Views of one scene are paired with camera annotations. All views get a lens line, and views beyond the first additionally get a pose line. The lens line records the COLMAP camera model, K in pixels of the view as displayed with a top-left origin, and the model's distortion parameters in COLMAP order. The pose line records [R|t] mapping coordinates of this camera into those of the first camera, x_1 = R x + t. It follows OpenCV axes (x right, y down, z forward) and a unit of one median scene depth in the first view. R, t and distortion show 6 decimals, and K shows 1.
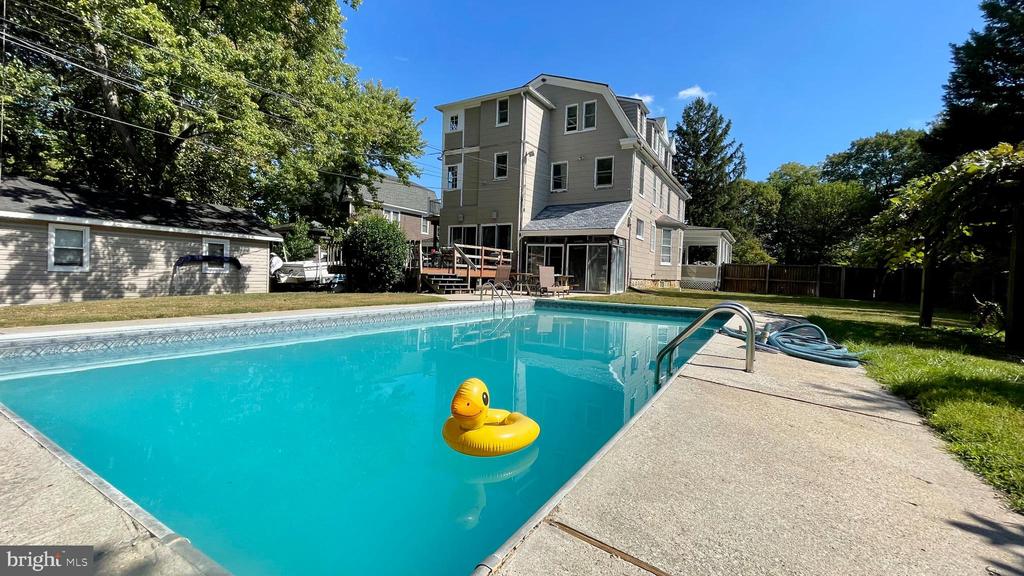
lens RADIAL K [[422.6, 0, 511.6], [0, 422.6, 289.6], [0, 0, 1]] dist [0.005352, -0.000747]
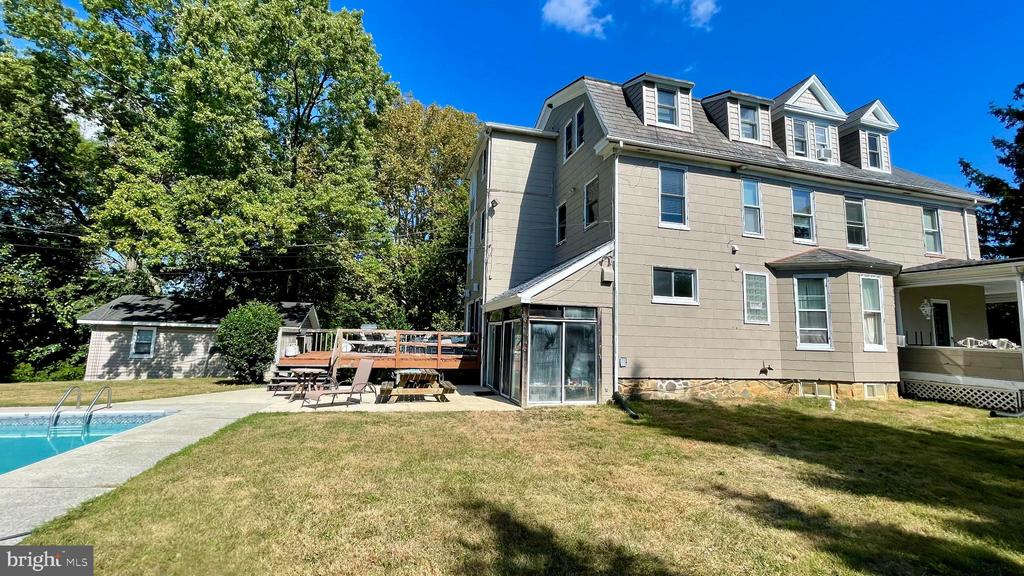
lens RADIAL K [[422.6, 0, 510.7], [0, 422.6, 286.6], [0, 0, 1]] dist [0.005352, -0.000747]
pose [[0.715616, -0.098710, -0.691484, 0.856292], [-0.028958, 0.984920, -0.170567, -0.067717], [0.697893, 0.142085, 0.701967, 0.759427]]
